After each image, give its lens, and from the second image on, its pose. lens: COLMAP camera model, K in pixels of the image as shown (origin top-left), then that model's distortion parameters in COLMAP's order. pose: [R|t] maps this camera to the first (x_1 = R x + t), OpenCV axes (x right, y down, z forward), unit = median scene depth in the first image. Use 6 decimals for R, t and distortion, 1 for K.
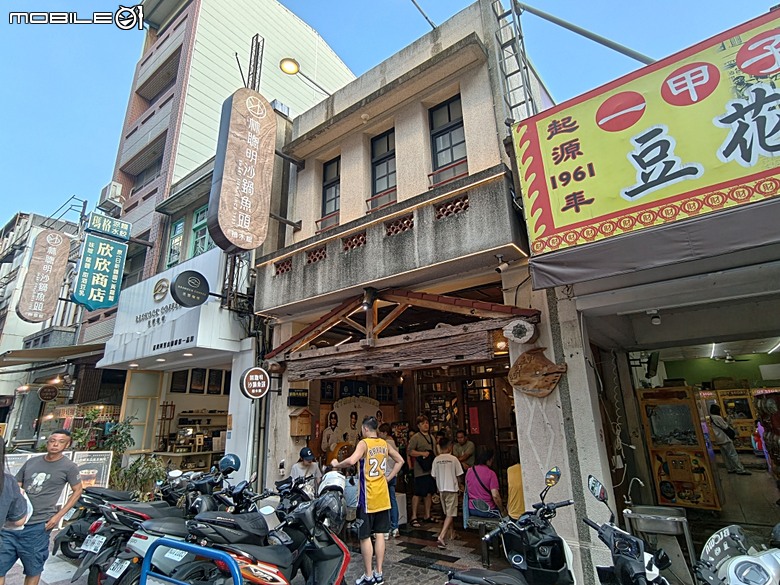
lens RADIAL K [[395.8, 0, 406.8], [0, 395.8, 295.7], [0, 0, 1]] dist [0.000282, 0.001837]
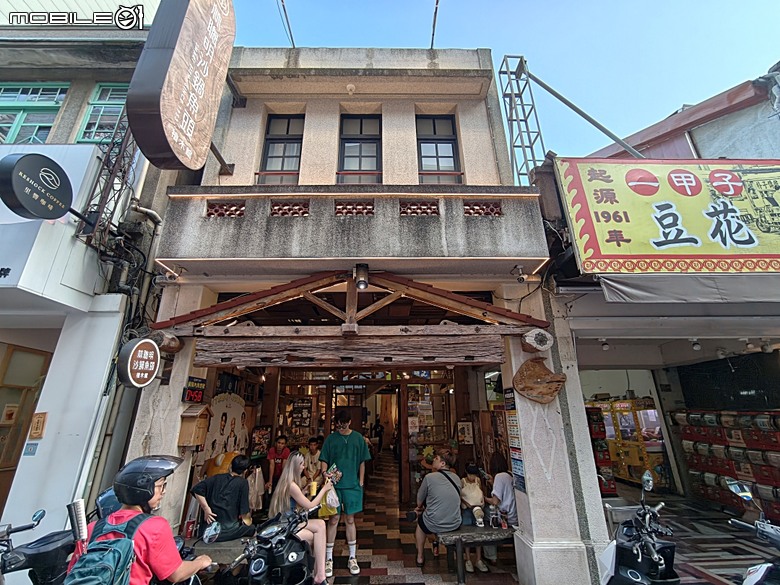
lens RADIAL K [[339.9, 0, 406.9], [0, 339.9, 292.3], [0, 0, 1]] dist [-0.016938, 0.012021]
pose [[0.808797, 0.221511, 0.544776, -0.456042], [-0.182393, 0.975155, -0.125719, 0.125898], [-0.559089, 0.002318, 0.829104, 0.383726]]
